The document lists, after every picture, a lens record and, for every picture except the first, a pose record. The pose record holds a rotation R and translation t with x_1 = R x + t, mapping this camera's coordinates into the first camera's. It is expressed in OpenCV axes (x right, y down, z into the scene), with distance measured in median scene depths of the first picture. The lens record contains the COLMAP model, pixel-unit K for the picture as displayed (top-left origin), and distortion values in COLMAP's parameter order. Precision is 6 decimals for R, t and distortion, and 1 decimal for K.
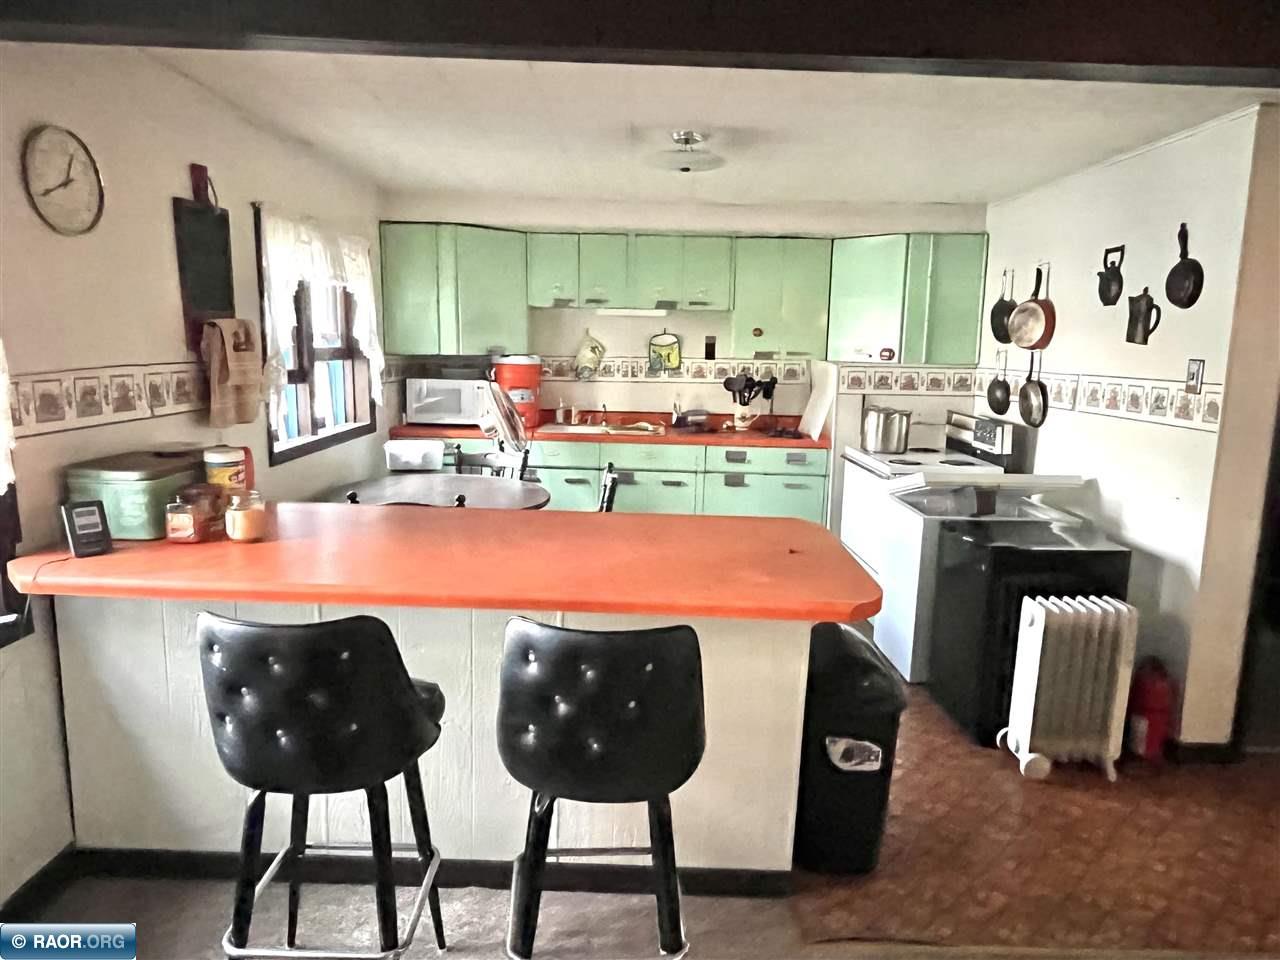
lens RADIAL K [[834.6, 0, 629.5], [0, 834.6, 482.3], [0, 0, 1]] dist [-0.000341, -0.001995]
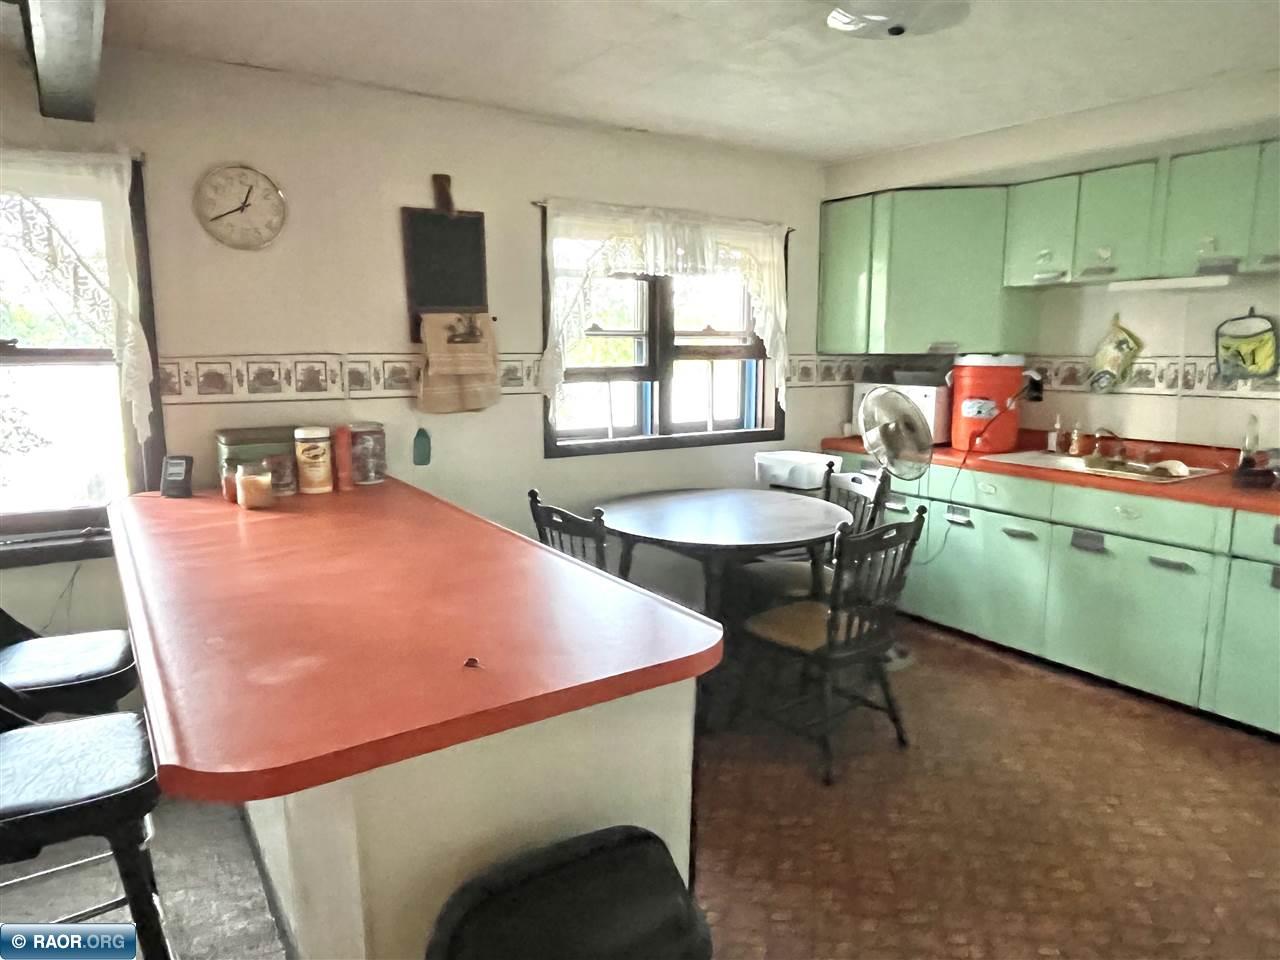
lens RADIAL K [[834.6, 0, 629.5], [0, 834.6, 482.3], [0, 0, 1]] dist [-0.000341, -0.001995]
pose [[0.559731, 0.115102, -0.820642, 0.331126], [-0.130196, 0.990222, 0.050085, -0.037903], [0.818383, 0.078810, 0.569244, 0.350695]]
